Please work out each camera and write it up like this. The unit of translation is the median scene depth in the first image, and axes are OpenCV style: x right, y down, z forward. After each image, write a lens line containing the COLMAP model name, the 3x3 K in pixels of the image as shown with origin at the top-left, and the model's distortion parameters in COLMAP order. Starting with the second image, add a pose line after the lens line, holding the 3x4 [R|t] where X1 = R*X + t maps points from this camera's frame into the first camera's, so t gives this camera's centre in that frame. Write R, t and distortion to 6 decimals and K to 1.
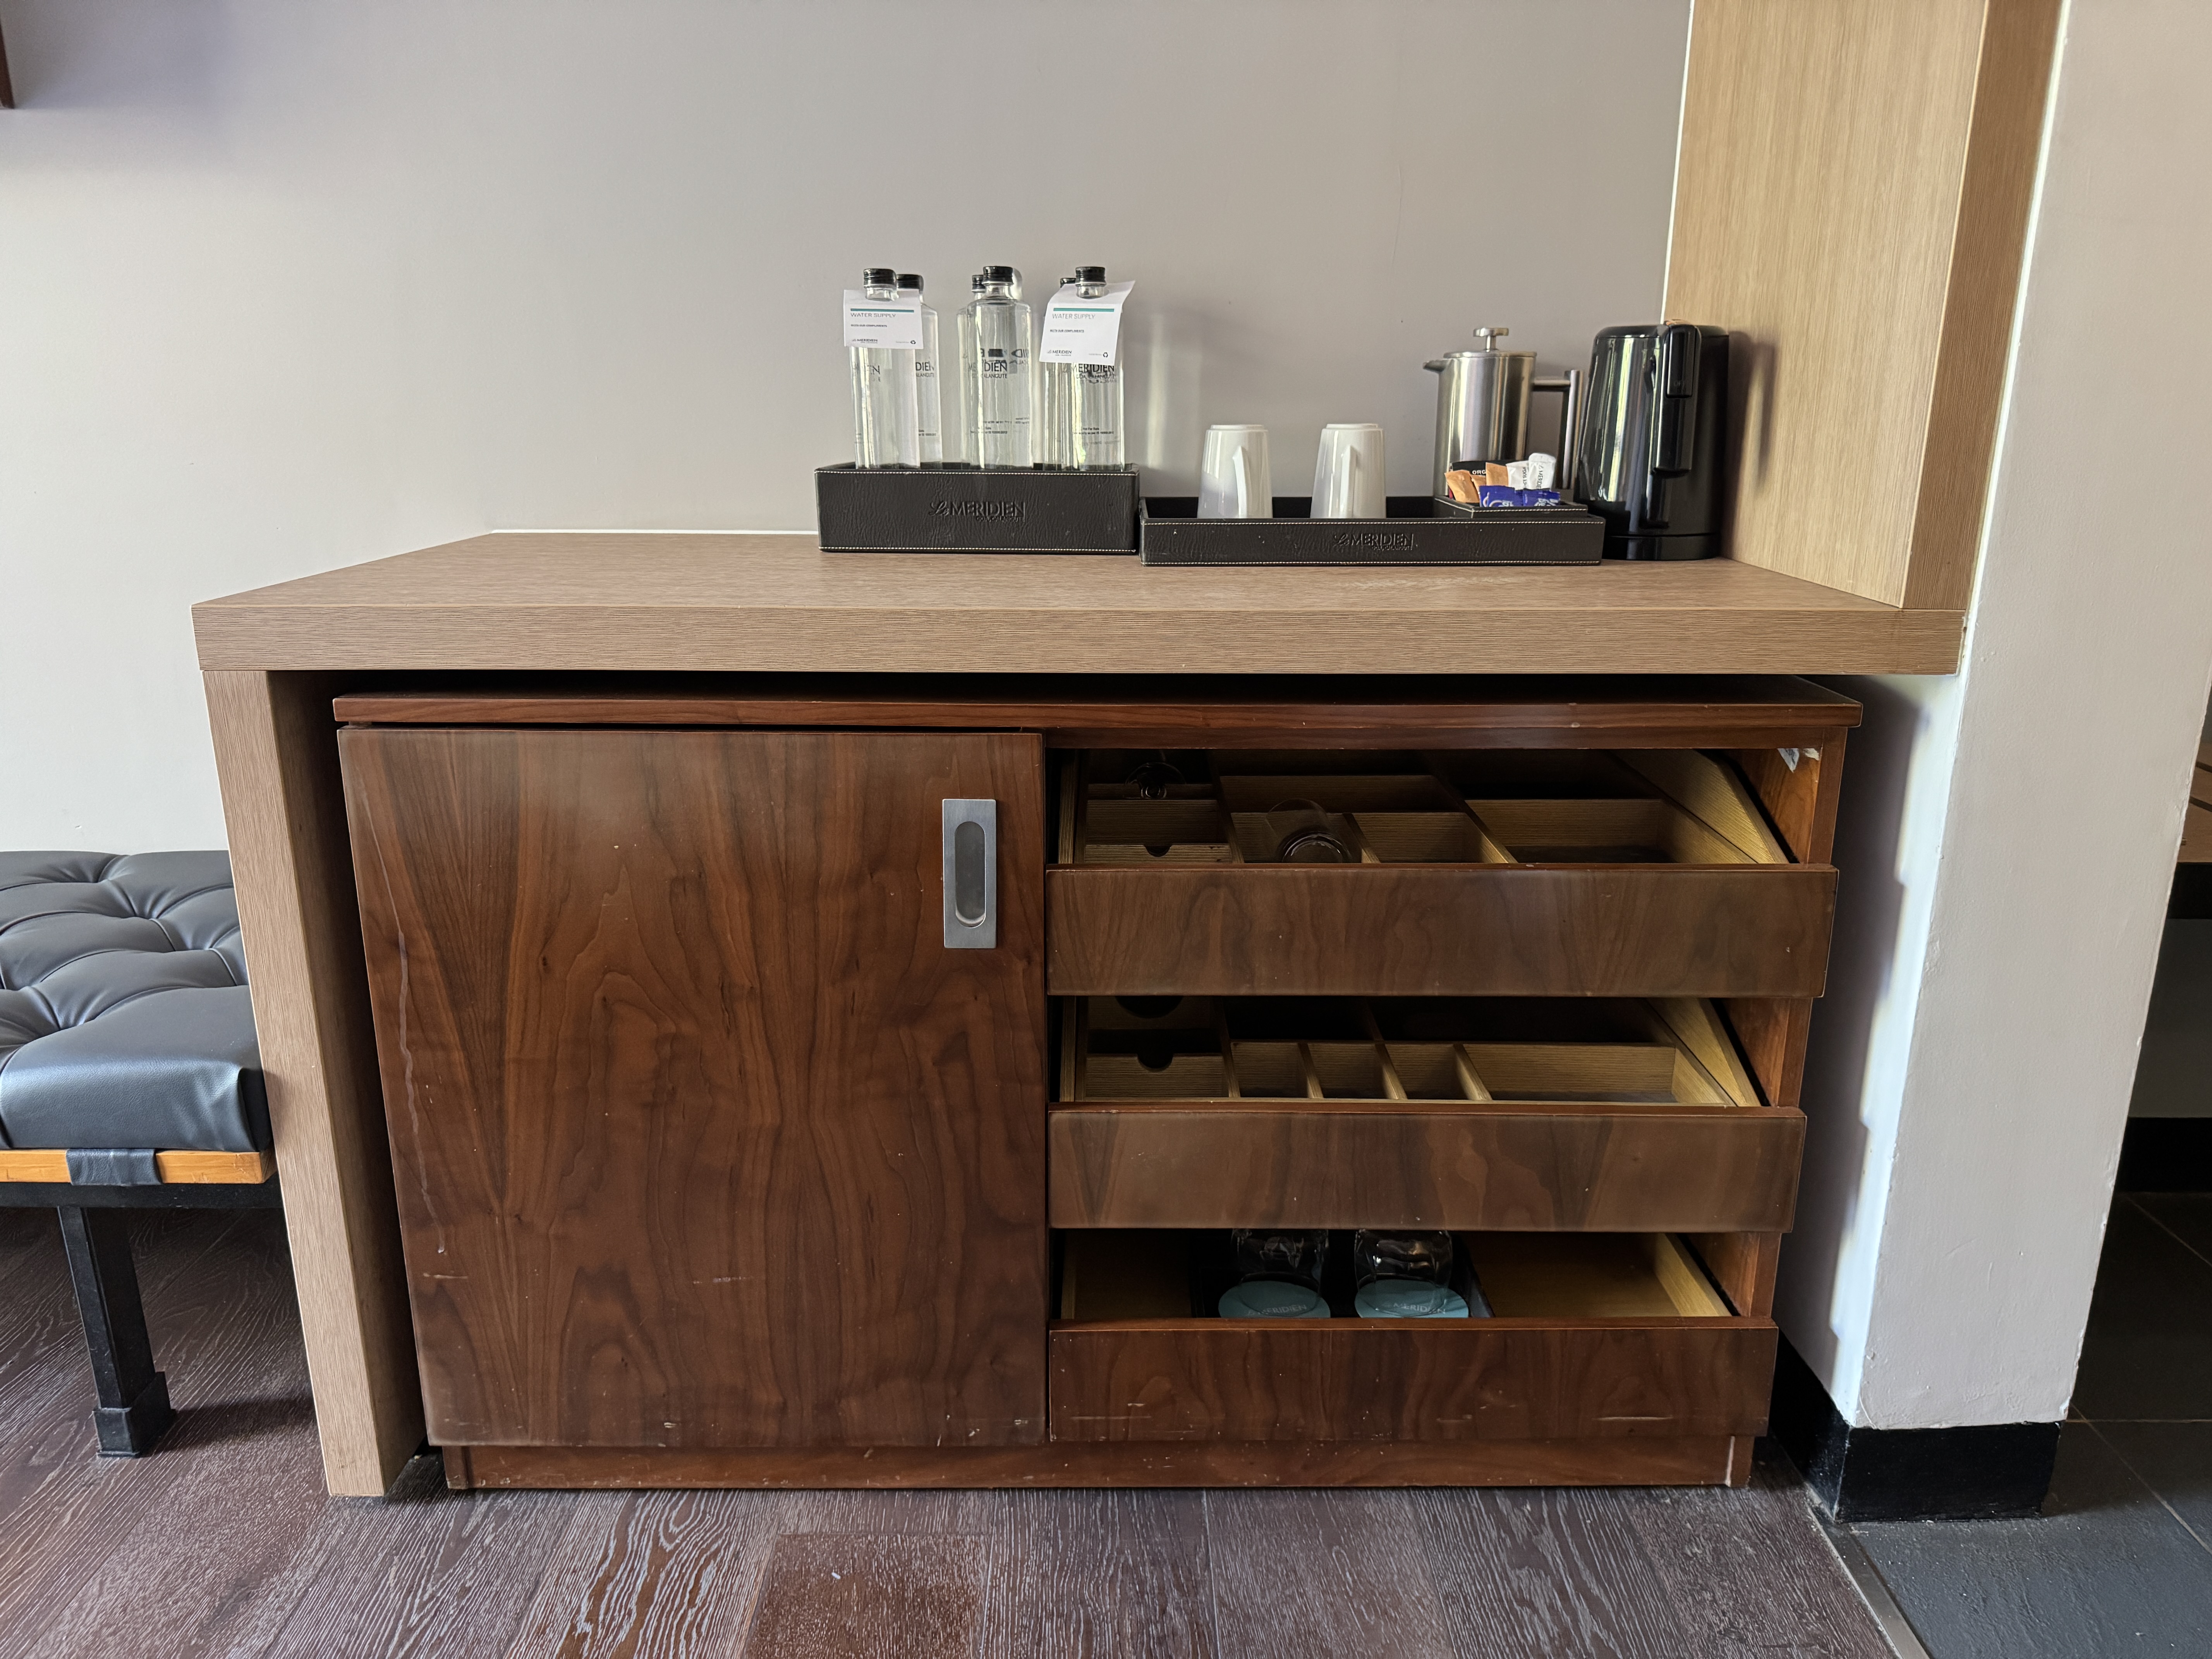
lens RADIAL K [[1558.2, 0, 1108.0], [0, 1558.2, 825.0], [0, 0, 1]] dist [-0.000107, -0.021988]
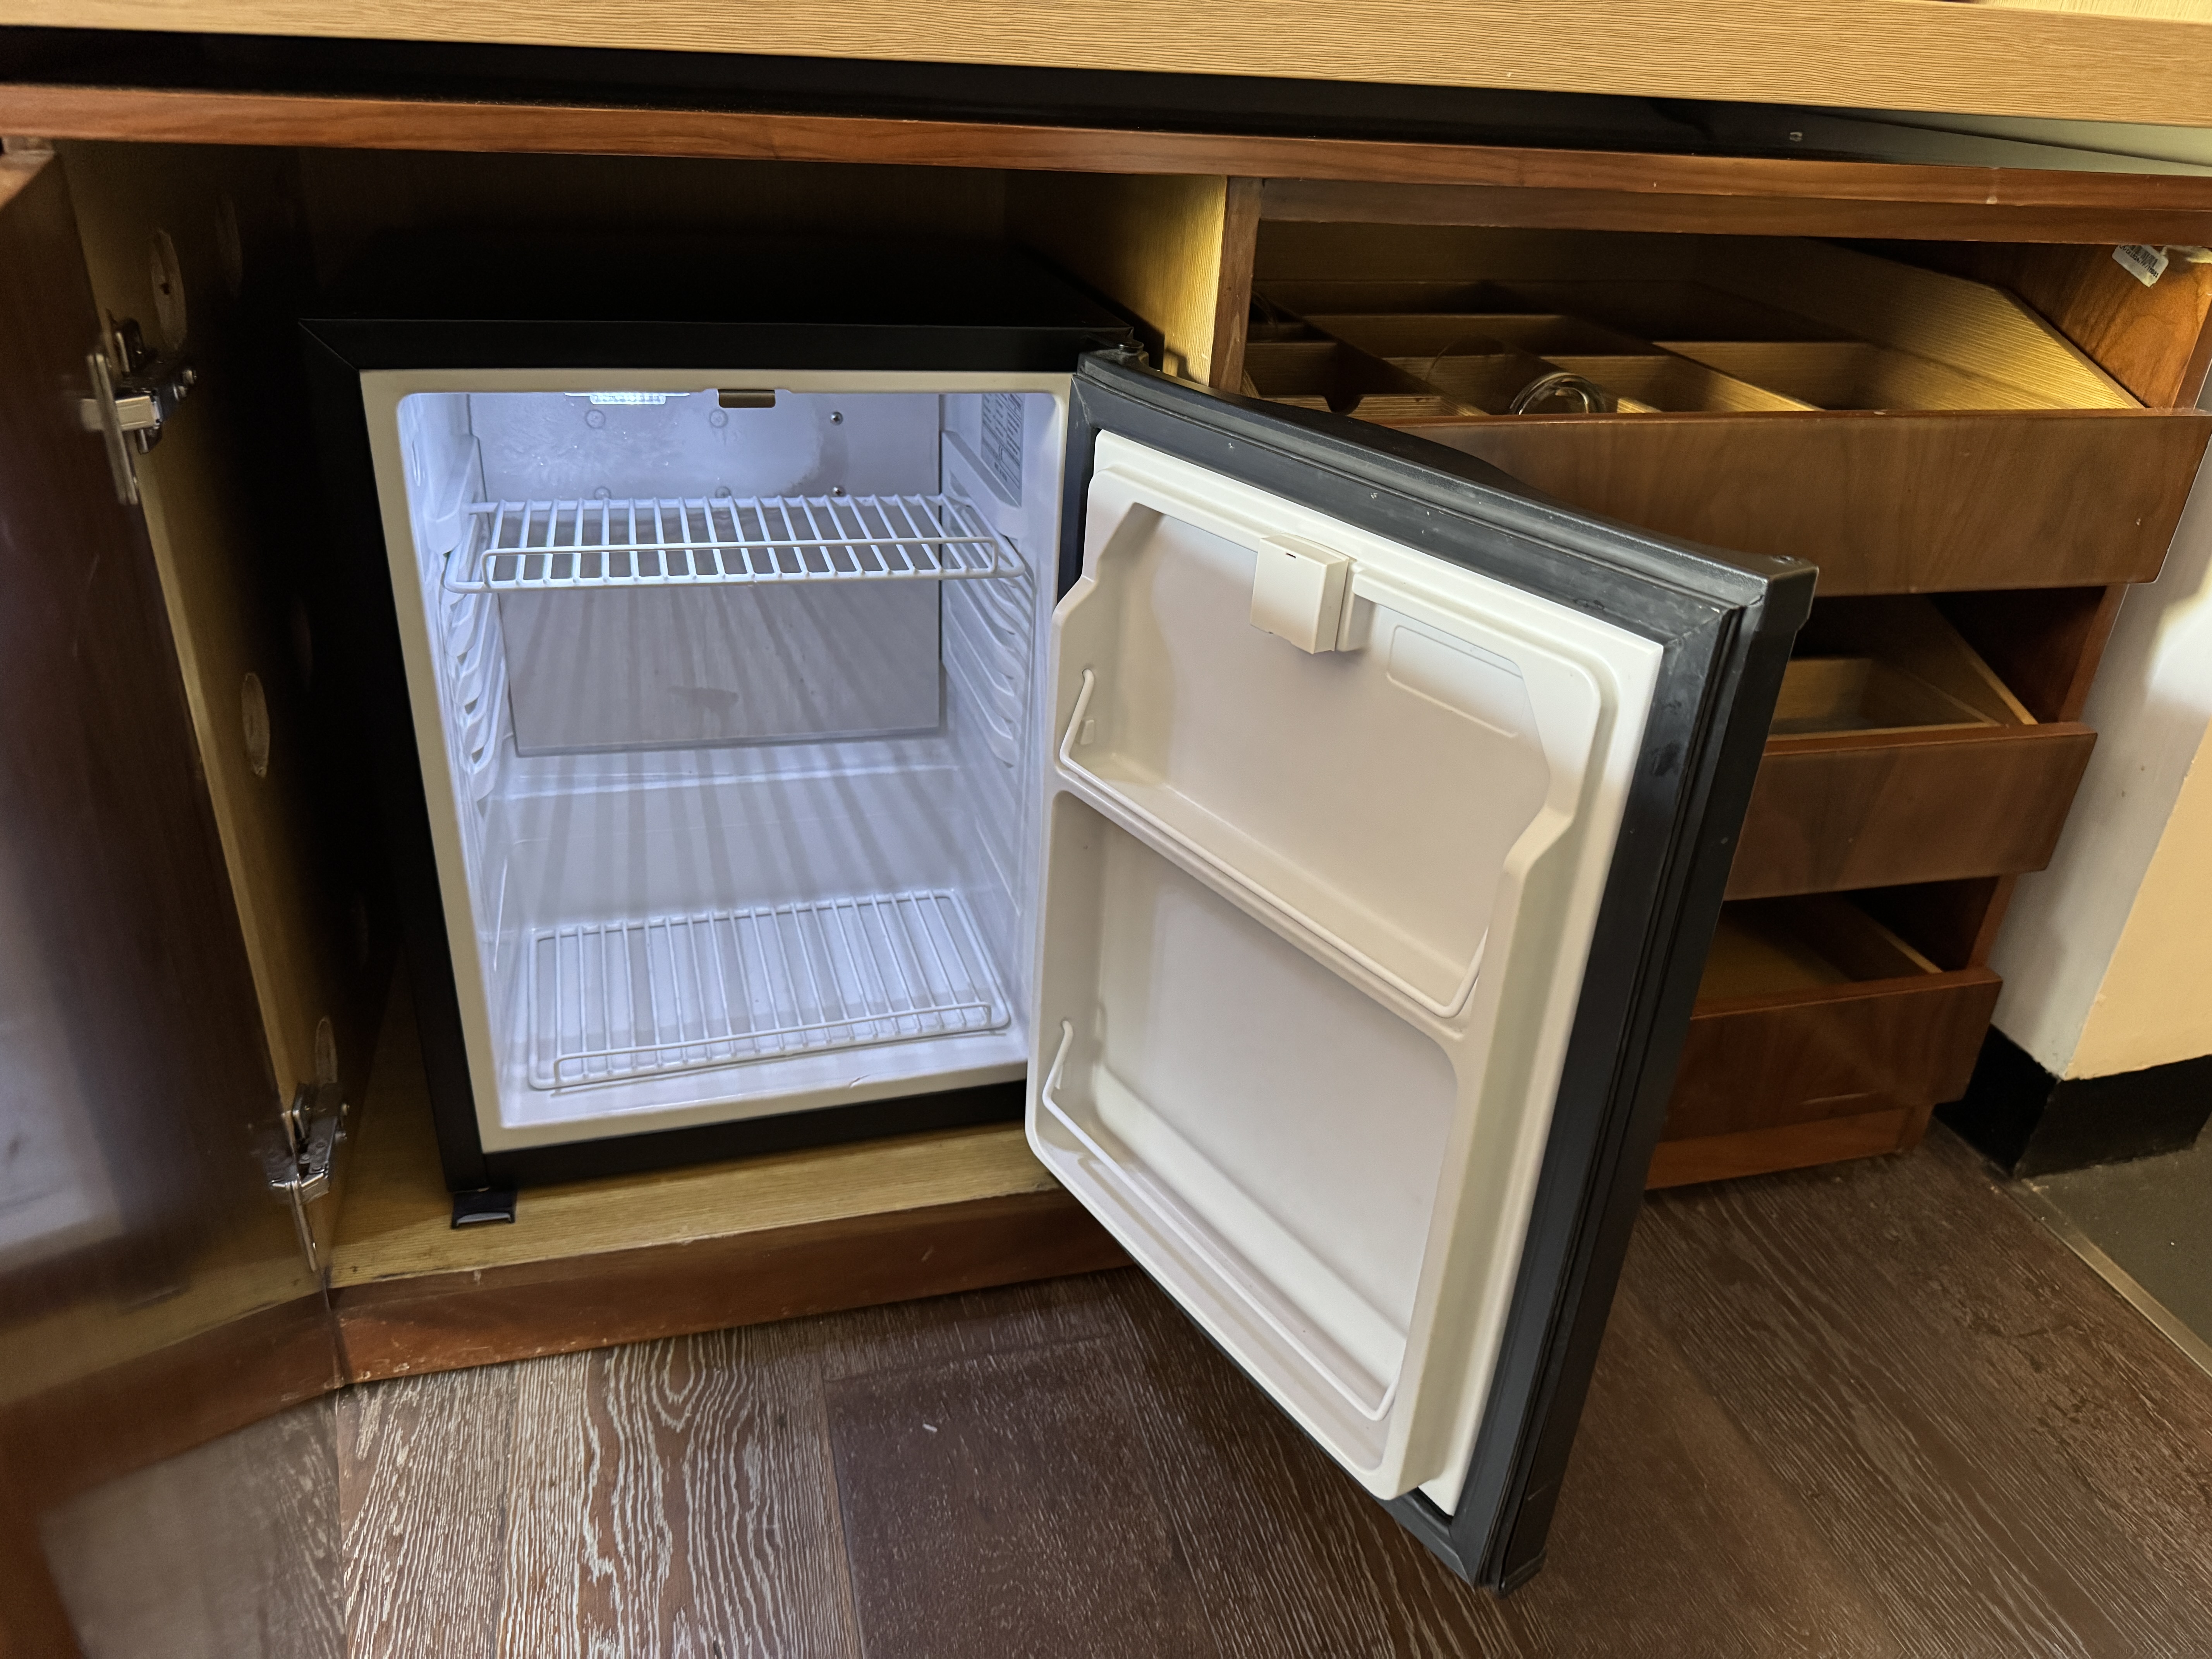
lens RADIAL K [[1558.2, 0, 1101.6], [0, 1558.2, 841.7], [0, 0, 1]] dist [-0.000107, -0.021988]
pose [[0.968364, -0.076901, 0.237395, -0.252573], [0.020706, 0.972813, 0.230667, 0.043978], [-0.248680, -0.218454, 0.943629, 0.347985]]
